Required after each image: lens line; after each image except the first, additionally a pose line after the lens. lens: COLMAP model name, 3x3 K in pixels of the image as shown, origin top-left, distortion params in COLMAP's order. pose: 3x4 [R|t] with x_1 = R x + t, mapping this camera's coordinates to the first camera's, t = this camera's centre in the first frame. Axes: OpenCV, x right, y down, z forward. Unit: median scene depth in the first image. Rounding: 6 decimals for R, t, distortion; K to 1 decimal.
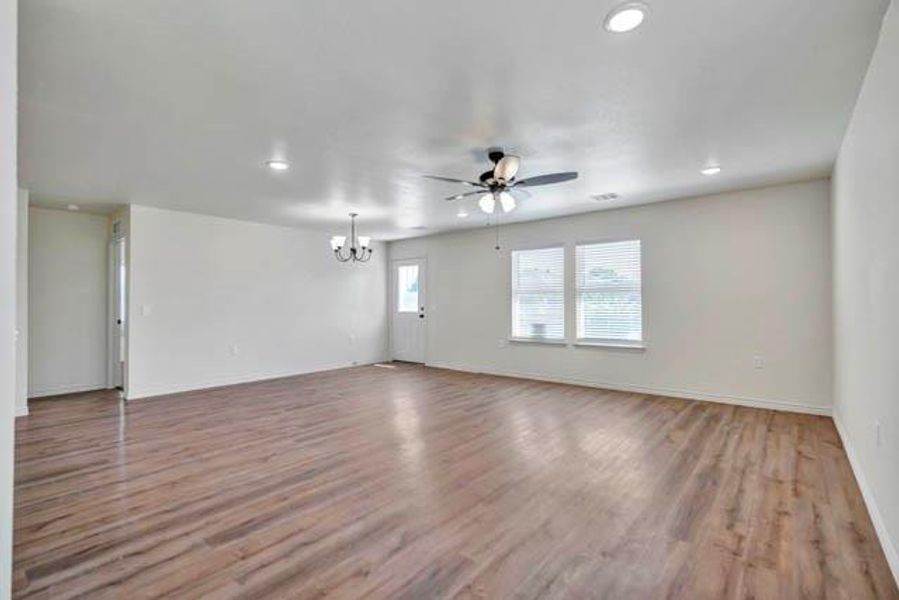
lens RADIAL K [[413.6, 0, 446.6], [0, 413.6, 298.0], [0, 0, 1]] dist [-0.006732, 0.003139]
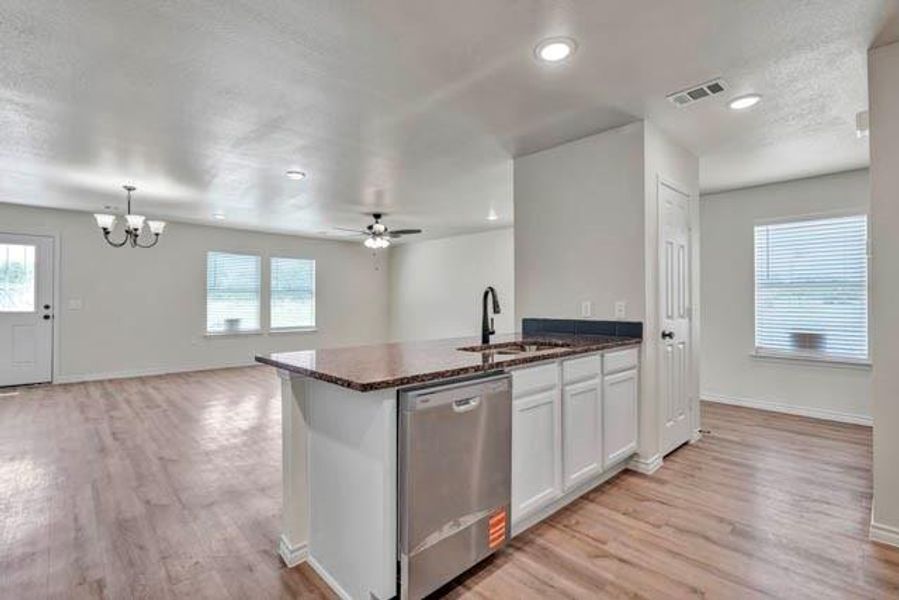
lens RADIAL K [[413.6, 0, 448.9], [0, 413.6, 297.8], [0, 0, 1]] dist [-0.006732, 0.003139]
pose [[0.124534, 0.014492, 0.992109, -1.033042], [-0.016623, 0.999783, -0.012517, 0.011311], [-0.992076, -0.014933, 0.124748, 0.316729]]
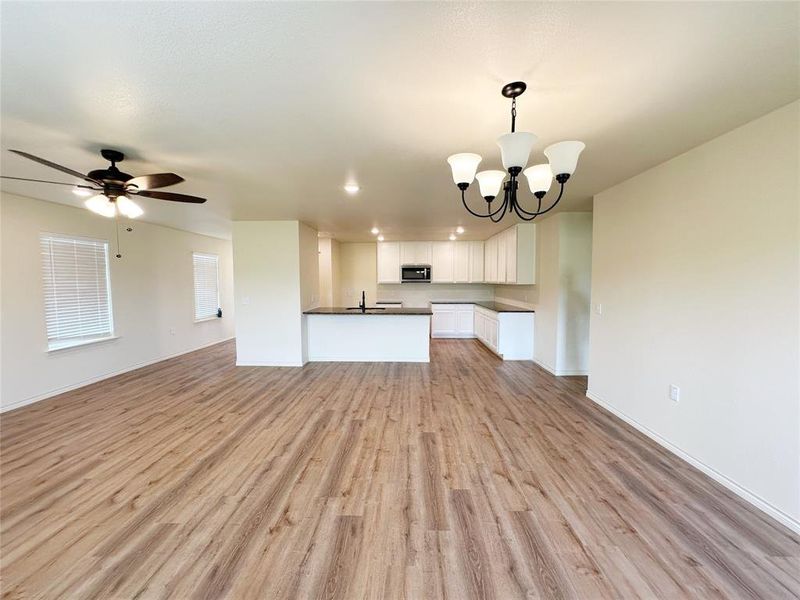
lens RADIAL K [[320.7, 0, 399.8], [0, 320.7, 300.0], [0, 0, 1]] dist [-0.004188, 0.001164]
pose [[-0.792900, 0.044404, -0.607732, 0.040237], [0.016899, 0.998560, 0.050912, -0.031068], [0.609118, 0.030098, -0.792508, 1.293642]]
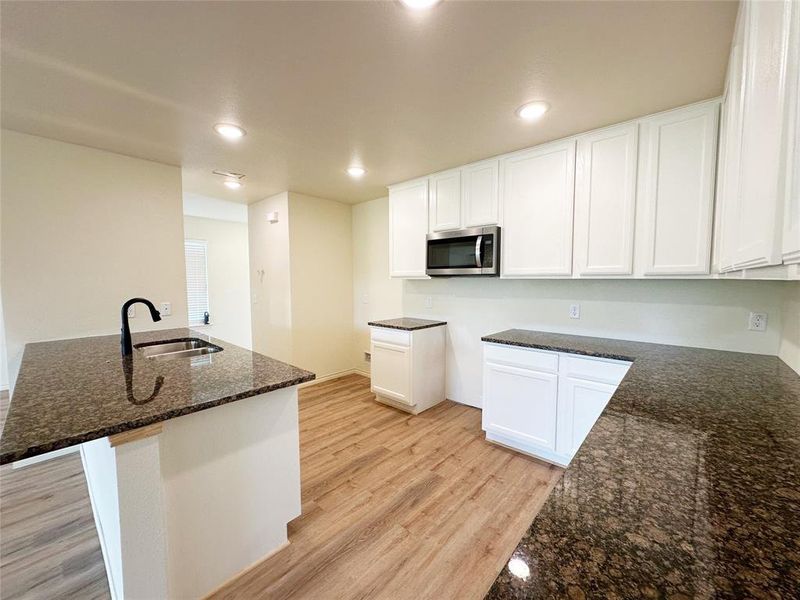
lens RADIAL K [[320.7, 0, 399.8], [0, 320.7, 301.2], [0, 0, 1]] dist [-0.004188, 0.001164]
pose [[-0.999009, 0.005962, 0.044108, -0.880513], [0.008253, 0.998616, 0.051933, -0.022343], [-0.043737, 0.052245, -0.997676, 0.699684]]
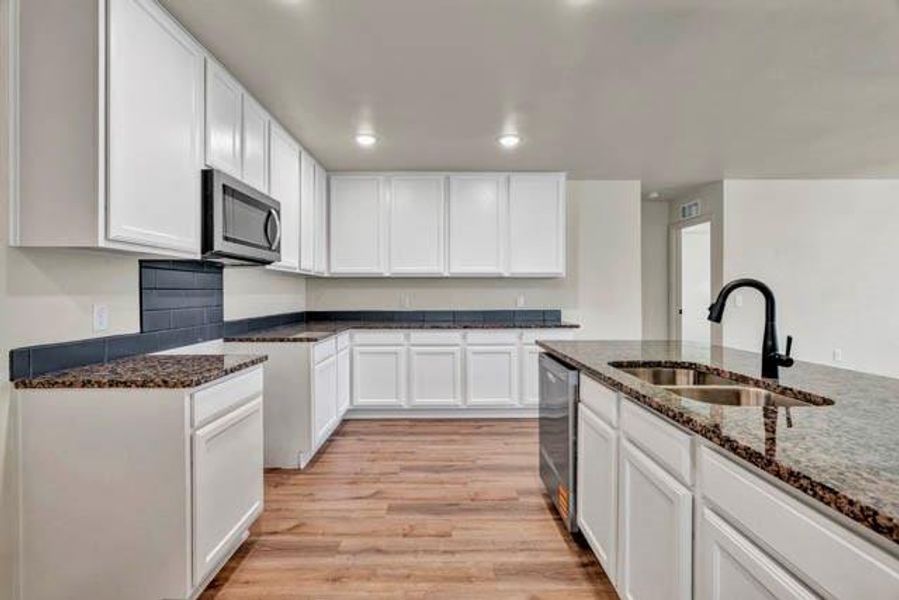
lens RADIAL K [[413.6, 0, 449.7], [0, 413.6, 299.2], [0, 0, 1]] dist [-0.006732, 0.003139]
pose [[0.642175, 0.016134, -0.766388, -0.461974], [0.009640, 0.999529, 0.029120, -0.004273], [0.766497, -0.026088, 0.641718, -0.007715]]
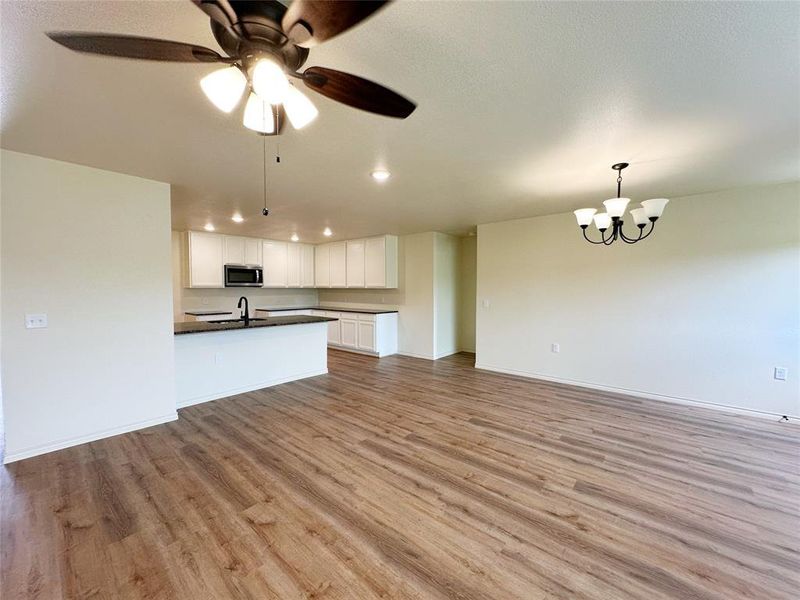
lens RADIAL K [[320.7, 0, 399.9], [0, 320.7, 299.7], [0, 0, 1]] dist [-0.004188, 0.001164]
pose [[-0.018598, 0.042657, -0.998917, 0.289135], [0.013185, 0.999013, 0.042416, -0.029596], [0.999740, -0.012382, -0.019142, 0.750656]]
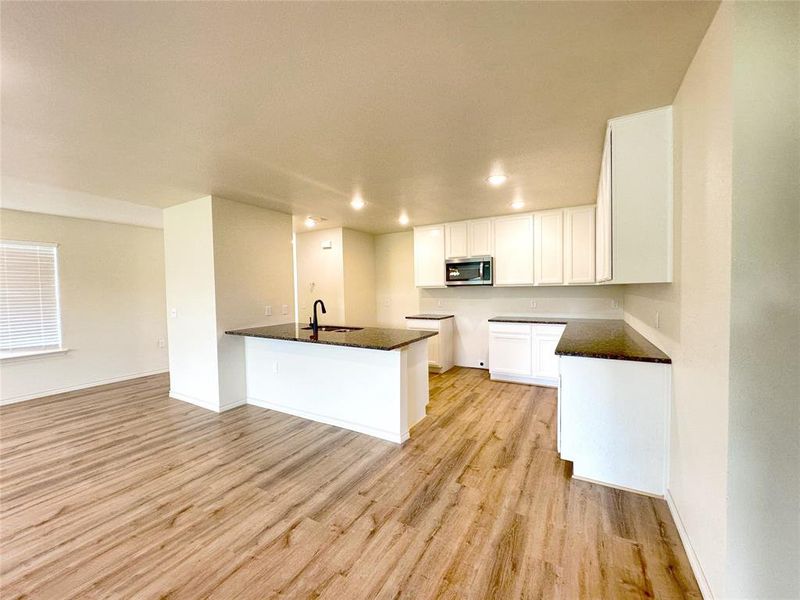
lens RADIAL K [[320.7, 0, 399.0], [0, 320.7, 300.7], [0, 0, 1]] dist [-0.004188, 0.001164]
pose [[-0.986296, 0.027491, -0.162678, -0.601865], [0.024631, 0.999505, 0.019571, -0.014718], [0.163136, 0.015296, -0.986485, 1.029554]]
